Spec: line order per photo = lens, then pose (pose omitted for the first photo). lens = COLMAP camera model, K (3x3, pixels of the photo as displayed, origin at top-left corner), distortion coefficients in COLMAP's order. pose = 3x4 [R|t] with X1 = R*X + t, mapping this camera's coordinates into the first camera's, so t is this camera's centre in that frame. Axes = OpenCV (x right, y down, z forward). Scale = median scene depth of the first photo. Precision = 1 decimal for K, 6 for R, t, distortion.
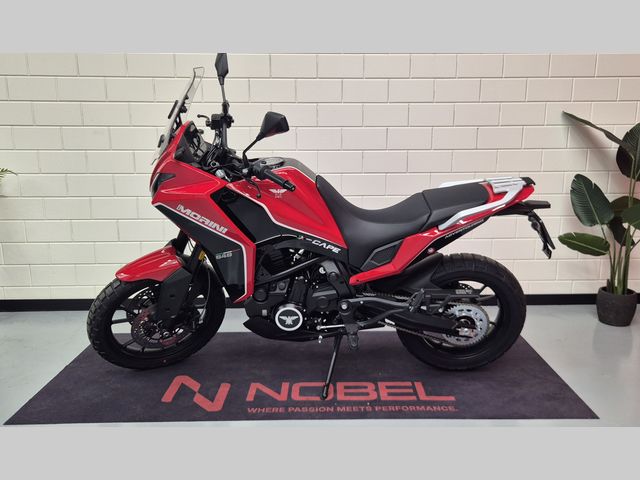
lens RADIAL K [[548.4, 0, 320.0], [0, 548.4, 240.0], [0, 0, 1]] dist [0.051299, 0.000215]
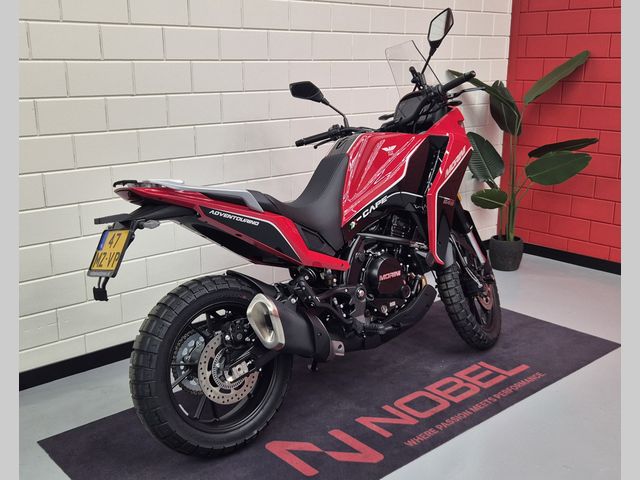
lens RADIAL K [[698.0, 0, 319.9], [0, 698.0, 251.7], [0, 0, 1]] dist [0.060742, -0.007078]
pose [[0.756817, -0.174564, 0.629886, -0.829004], [0.132971, 0.984644, 0.113114, -0.117297], [-0.639959, -0.001849, 0.768407, 0.252795]]
